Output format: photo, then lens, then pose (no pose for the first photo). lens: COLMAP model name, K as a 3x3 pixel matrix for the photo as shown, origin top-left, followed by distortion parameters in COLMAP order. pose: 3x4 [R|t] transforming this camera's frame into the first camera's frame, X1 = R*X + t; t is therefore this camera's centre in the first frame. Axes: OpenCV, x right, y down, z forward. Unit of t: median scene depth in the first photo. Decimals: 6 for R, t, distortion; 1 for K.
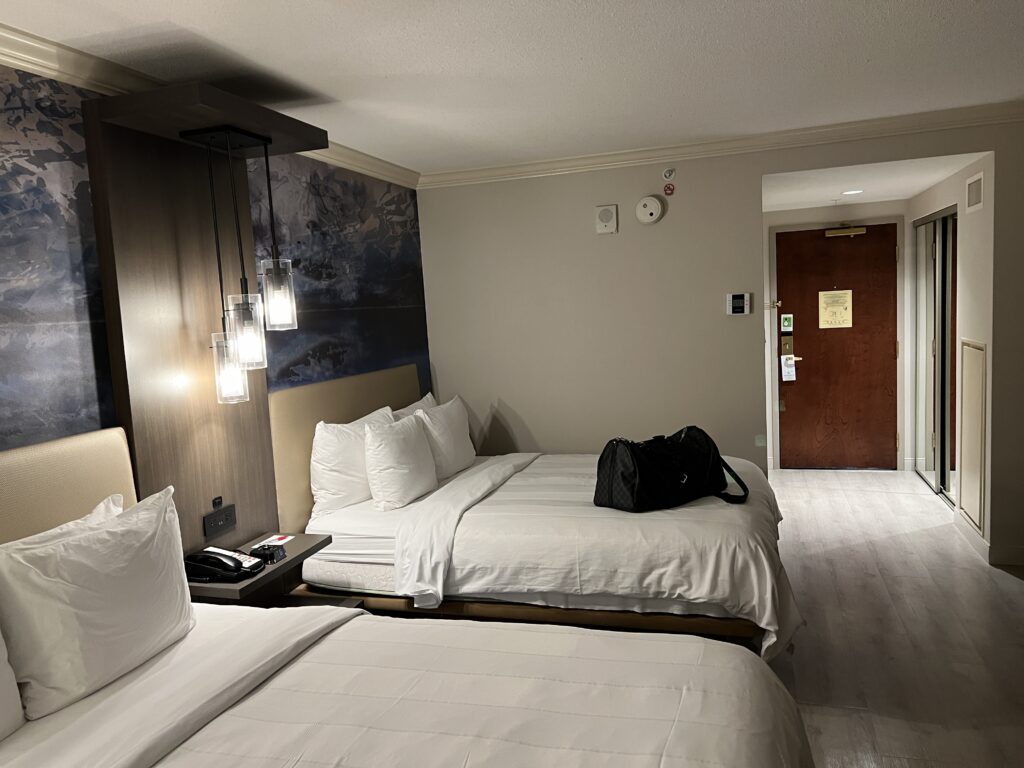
lens RADIAL K [[766.1, 0, 502.8], [0, 766.1, 389.3], [0, 0, 1]] dist [0.031837, -0.034897]
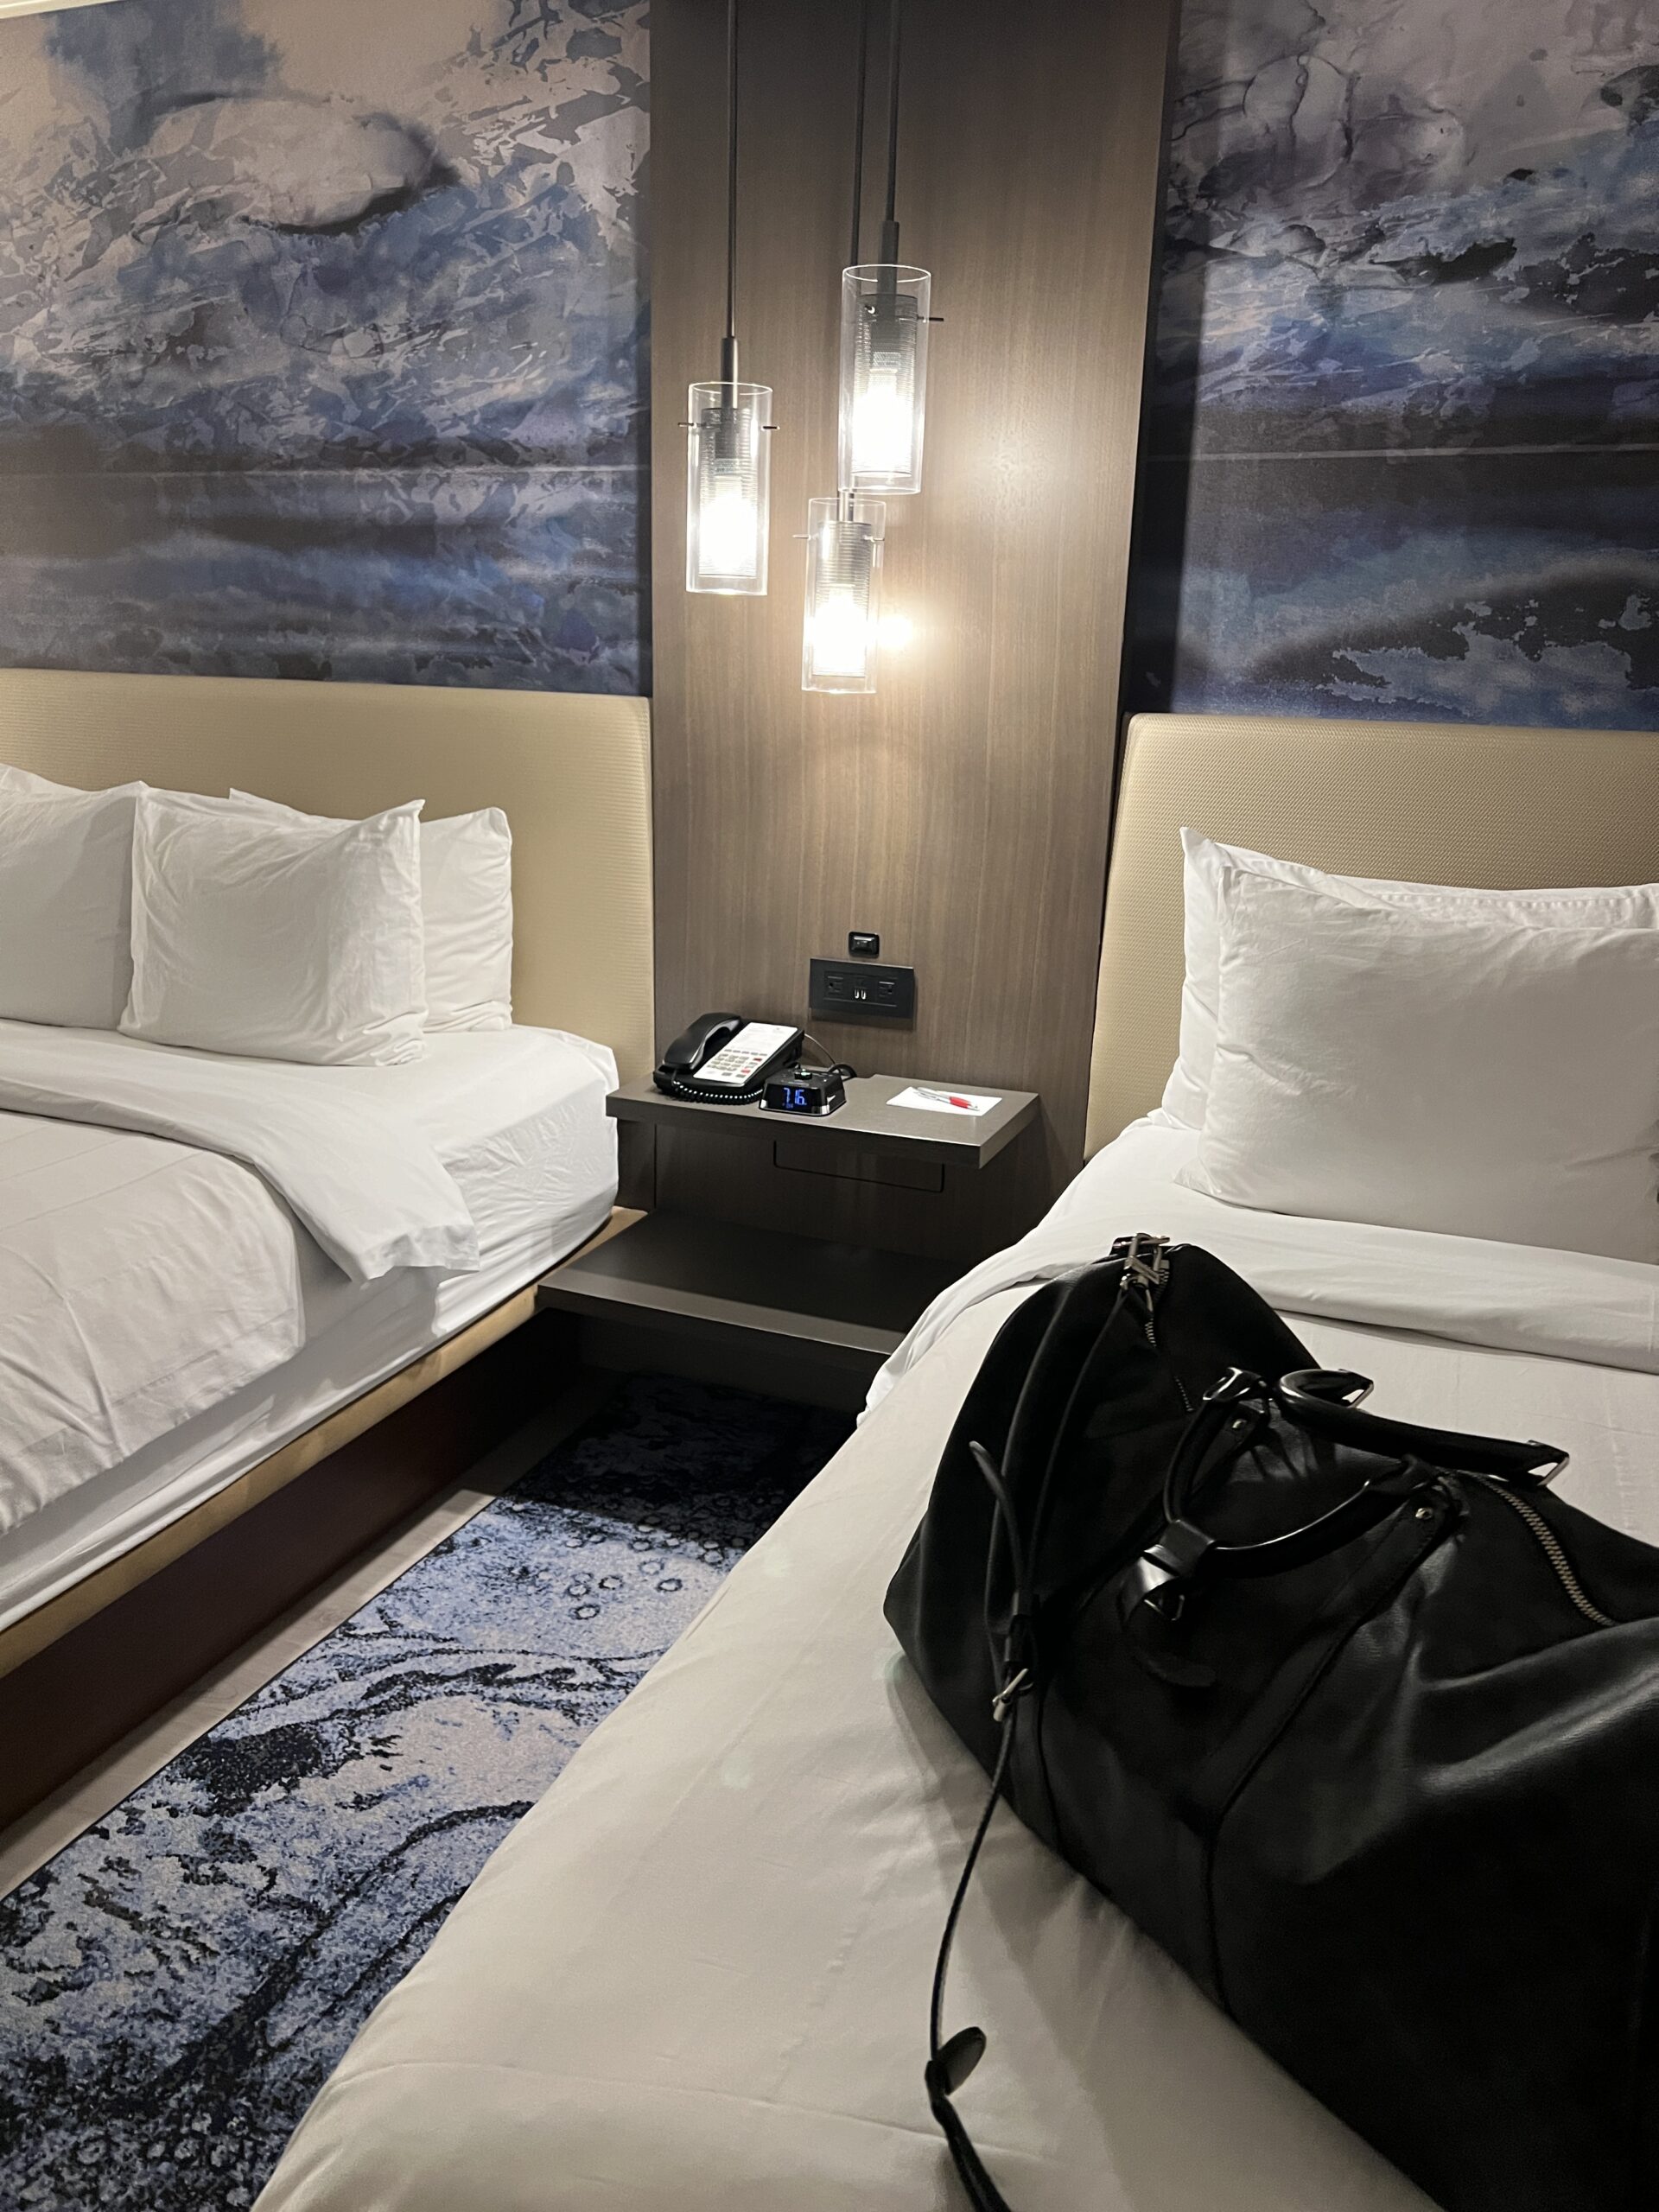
lens RADIAL K [[1654.9, 0, 820.7], [0, 1654.9, 1099.3], [0, 0, 1]] dist [0.031837, -0.034897]
pose [[-0.077346, 0.323960, -0.942904, 0.389816], [-0.126472, 0.934909, 0.331588, -0.051703], [0.988950, 0.144898, -0.031339, 0.807326]]
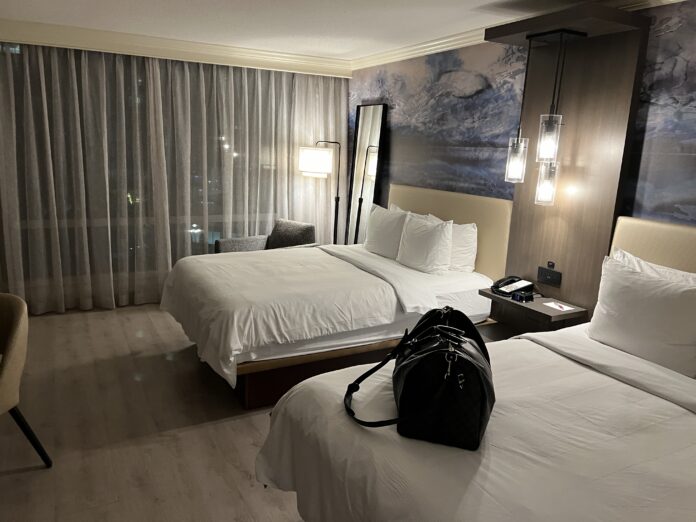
lens RADIAL K [[520.7, 0, 345.8], [0, 520.7, 257.3], [0, 0, 1]] dist [0.031837, -0.034897]
pose [[-0.691552, 0.184719, -0.698309, 0.570569], [-0.075271, 0.943057, 0.324004, -0.158921], [0.718394, 0.276628, -0.638269, 1.109252]]
